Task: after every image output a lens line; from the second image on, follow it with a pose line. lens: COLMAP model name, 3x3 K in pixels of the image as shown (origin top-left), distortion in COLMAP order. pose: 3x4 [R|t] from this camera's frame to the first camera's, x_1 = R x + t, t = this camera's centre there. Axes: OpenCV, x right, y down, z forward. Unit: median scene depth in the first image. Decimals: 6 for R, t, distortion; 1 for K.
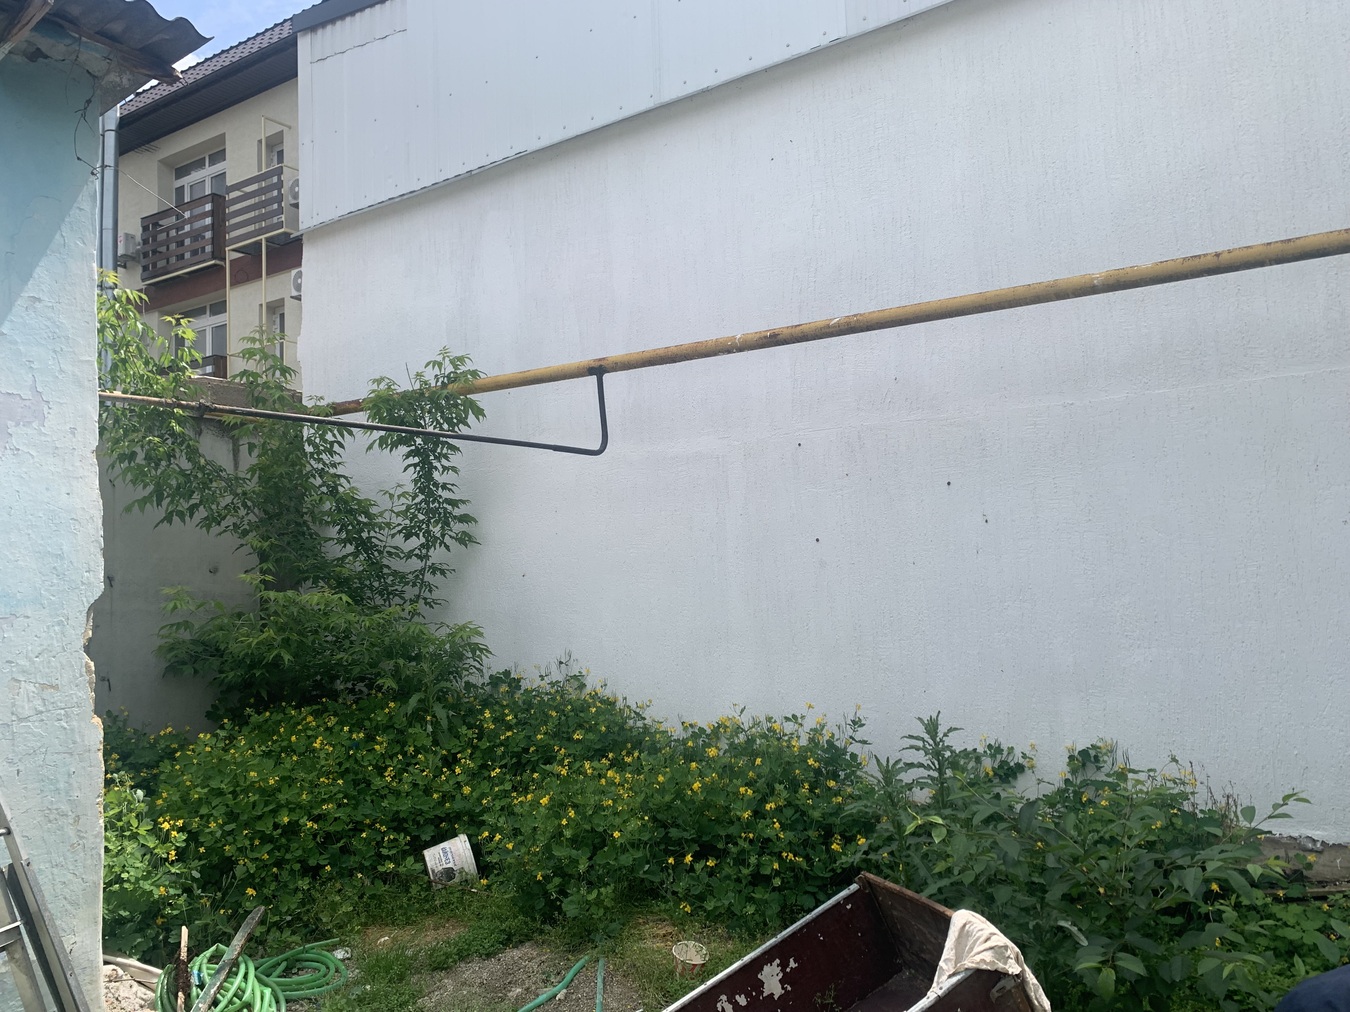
lens RADIAL K [[1001.2, 0, 681.8], [0, 1001.2, 492.0], [0, 0, 1]] dist [0.054955, -0.070364]
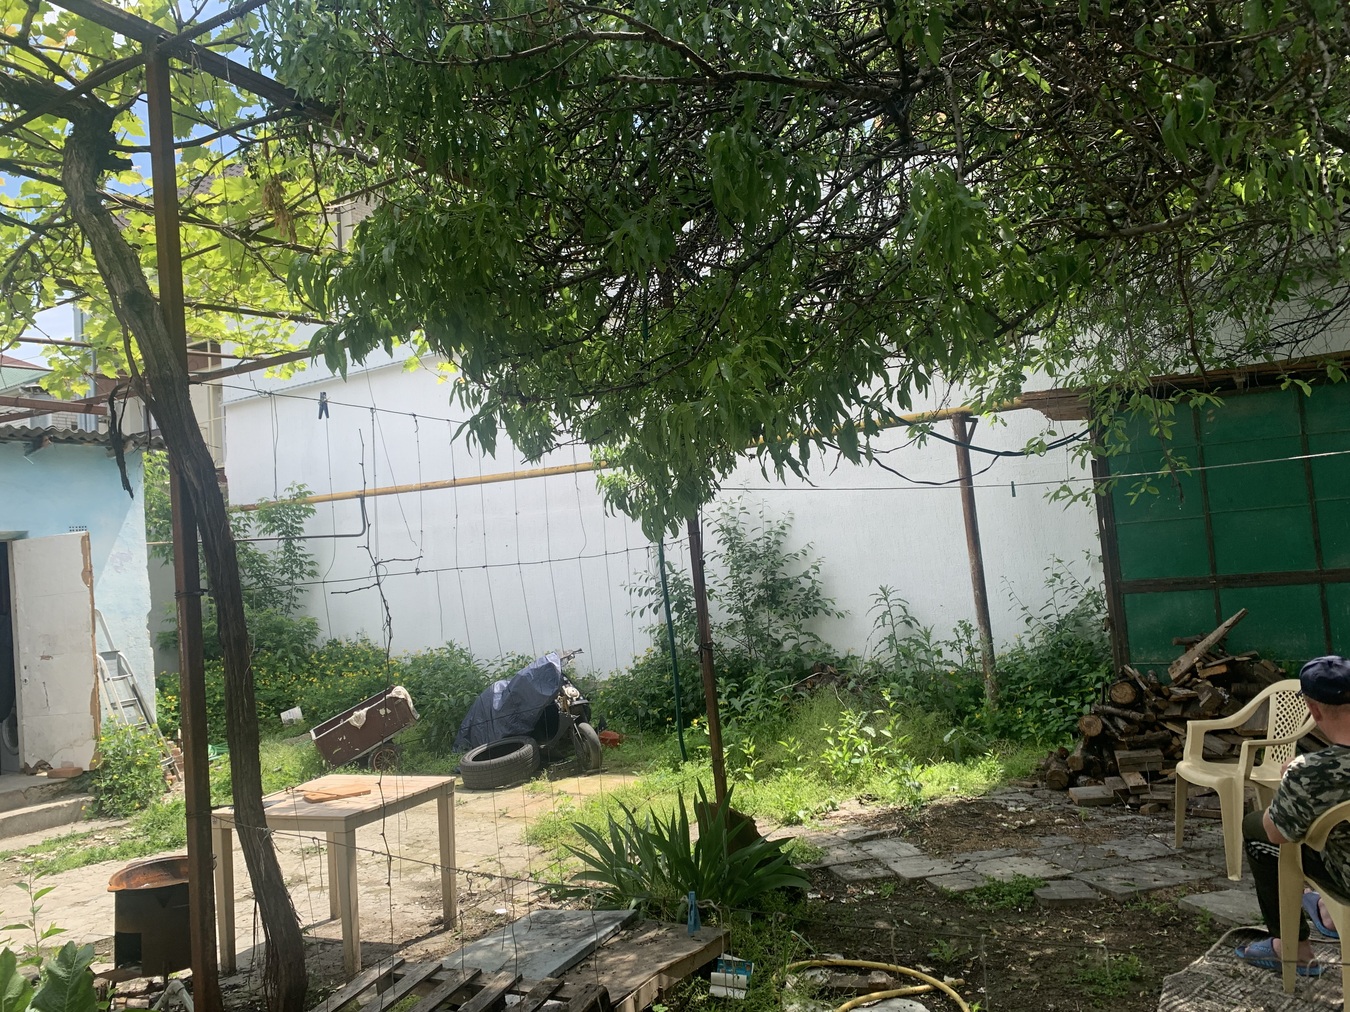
lens RADIAL K [[1001.2, 0, 681.4], [0, 1001.2, 495.3], [0, 0, 1]] dist [0.054955, -0.070364]
pose [[0.998828, -0.038805, 0.028931, 0.470710], [0.038342, 0.999131, 0.016373, -0.114532], [-0.029541, -0.015244, 0.999447, -1.025896]]
